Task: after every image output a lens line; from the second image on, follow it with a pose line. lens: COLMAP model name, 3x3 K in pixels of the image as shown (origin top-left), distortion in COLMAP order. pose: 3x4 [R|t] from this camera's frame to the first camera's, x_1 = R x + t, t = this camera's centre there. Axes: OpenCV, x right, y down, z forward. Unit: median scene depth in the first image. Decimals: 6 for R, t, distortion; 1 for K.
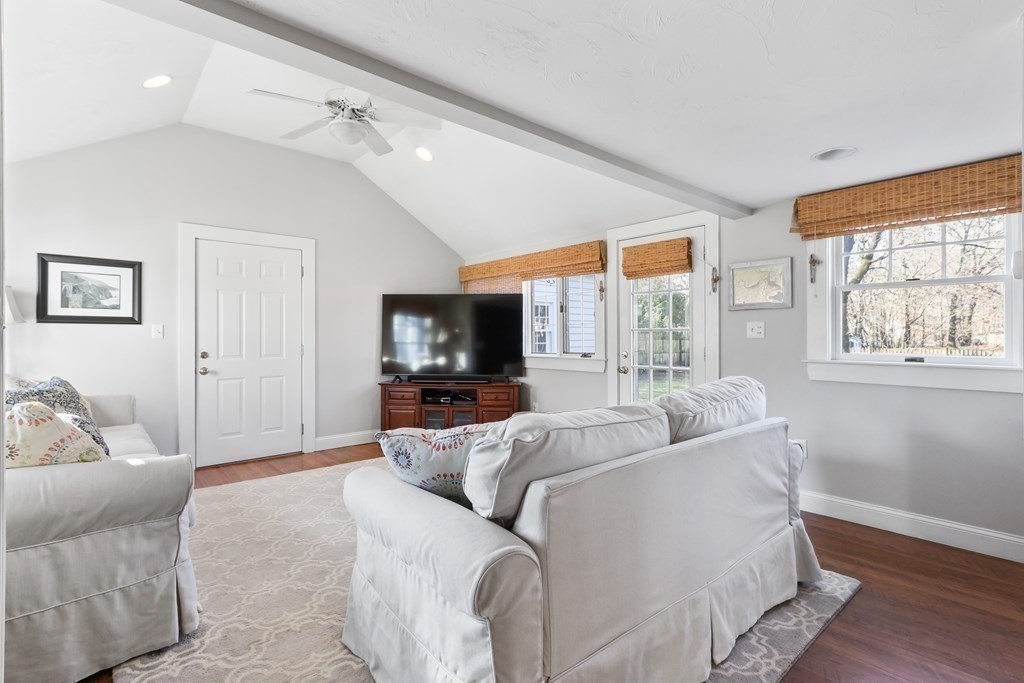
lens RADIAL K [[479.8, 0, 510.7], [0, 479.8, 335.5], [0, 0, 1]] dist [0.005508, 0.001252]
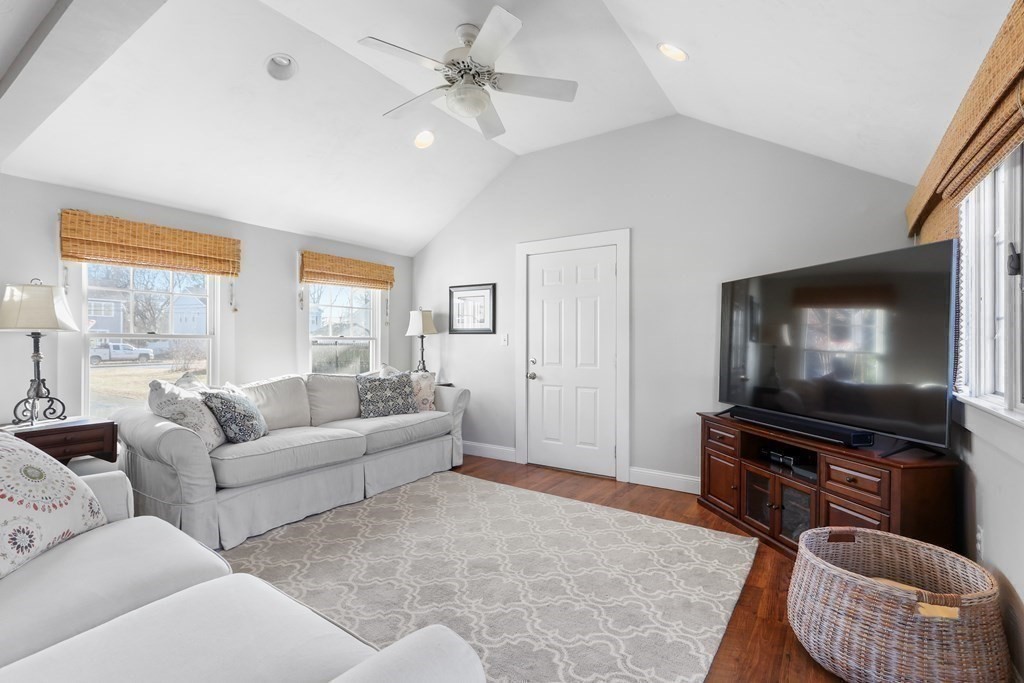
lens RADIAL K [[479.8, 0, 510.6], [0, 479.8, 344.6], [0, 0, 1]] dist [0.005508, 0.001252]
pose [[0.237606, 0.005942, -0.971343, 0.374099], [-0.001625, 0.999982, 0.005720, -0.002837], [0.971360, 0.000219, 0.237612, 0.641472]]
